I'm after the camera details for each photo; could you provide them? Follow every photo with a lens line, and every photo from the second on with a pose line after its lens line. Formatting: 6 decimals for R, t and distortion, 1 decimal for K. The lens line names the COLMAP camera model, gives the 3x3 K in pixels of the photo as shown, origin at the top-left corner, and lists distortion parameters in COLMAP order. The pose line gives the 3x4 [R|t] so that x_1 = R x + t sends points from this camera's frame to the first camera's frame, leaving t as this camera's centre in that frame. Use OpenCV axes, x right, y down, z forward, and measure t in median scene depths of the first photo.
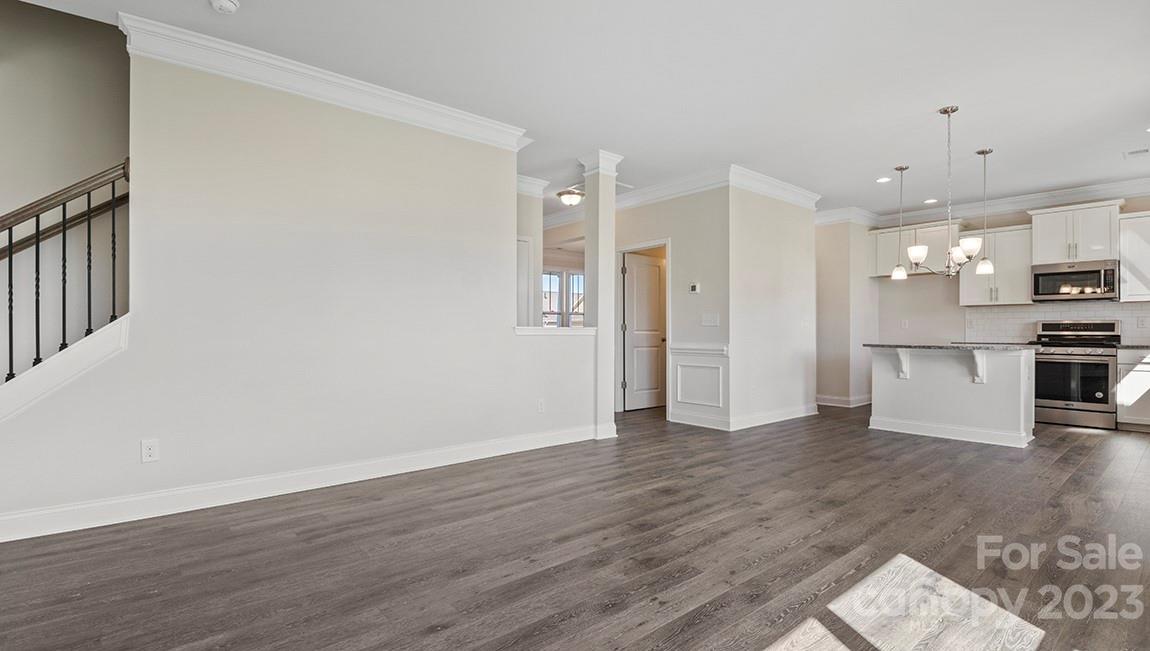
lens RADIAL K [[539.4, 0, 572.6], [0, 539.4, 330.0], [0, 0, 1]] dist [-0.002399, -0.000523]
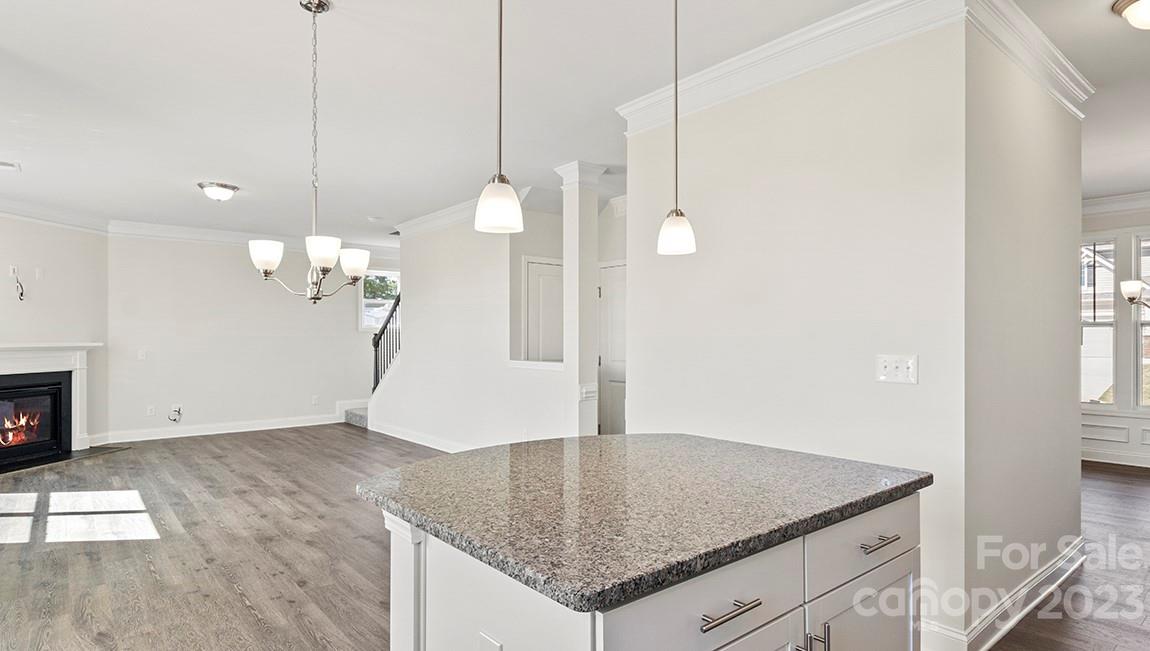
lens RADIAL K [[621.4, 0, 575.7], [0, 621.4, 333.0], [0, 0, 1]] dist [0.006988, 0.000646]
pose [[-0.018312, -0.015359, -0.999714, 1.836062], [0.003493, 0.999875, -0.015426, -0.073391], [0.999826, -0.003775, -0.018256, 1.752689]]
